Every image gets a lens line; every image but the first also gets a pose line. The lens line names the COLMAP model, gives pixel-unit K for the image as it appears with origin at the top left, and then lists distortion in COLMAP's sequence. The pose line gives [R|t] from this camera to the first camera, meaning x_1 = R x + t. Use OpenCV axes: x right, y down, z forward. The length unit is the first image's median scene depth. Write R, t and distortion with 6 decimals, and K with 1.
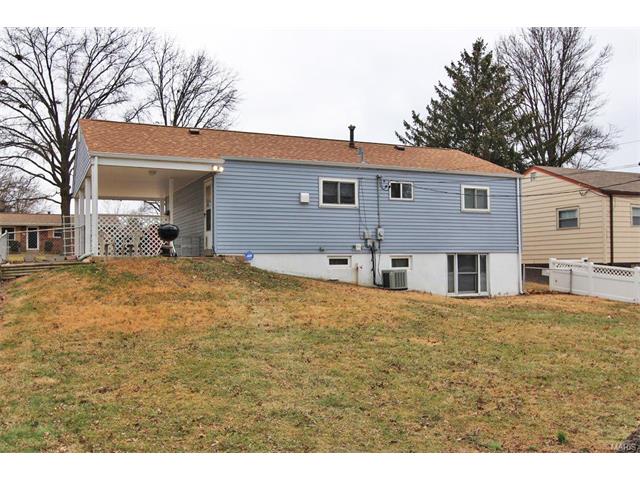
lens RADIAL K [[605.6, 0, 321.7], [0, 605.6, 239.7], [0, 0, 1]] dist [0.000942, 0.000000]
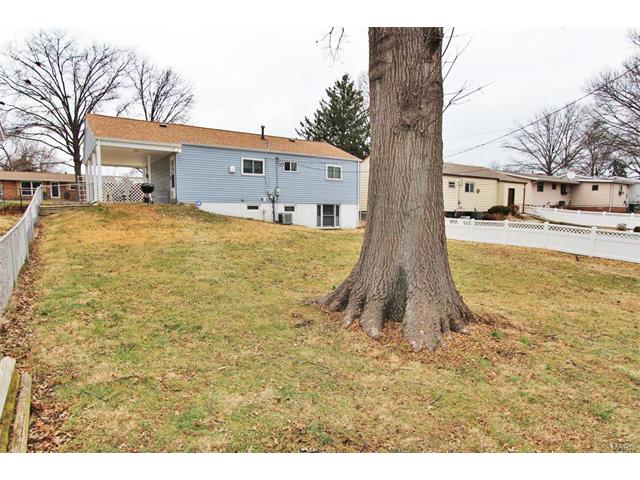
lens RADIAL K [[377.8, 0, 312.5], [0, 377.8, 244.3], [0, 0, 1]] dist [-0.013438, 0.001692]
pose [[0.988041, 0.000841, 0.154190, 0.027233], [-0.020670, 0.991681, 0.127048, -0.000027], [-0.152800, -0.128715, 0.979839, -0.078121]]
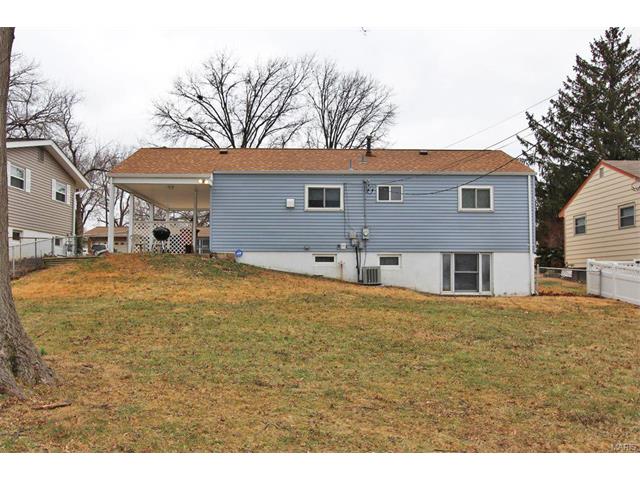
lens RADIAL K [[605.6, 0, 317.3], [0, 605.6, 245.0], [0, 0, 1]] dist [0.000942, 0.000000]
pose [[0.919044, -0.009360, -0.394043, 0.415173], [0.004265, 0.999896, -0.013805, 0.023089], [0.394131, 0.011006, 0.918988, -0.027965]]
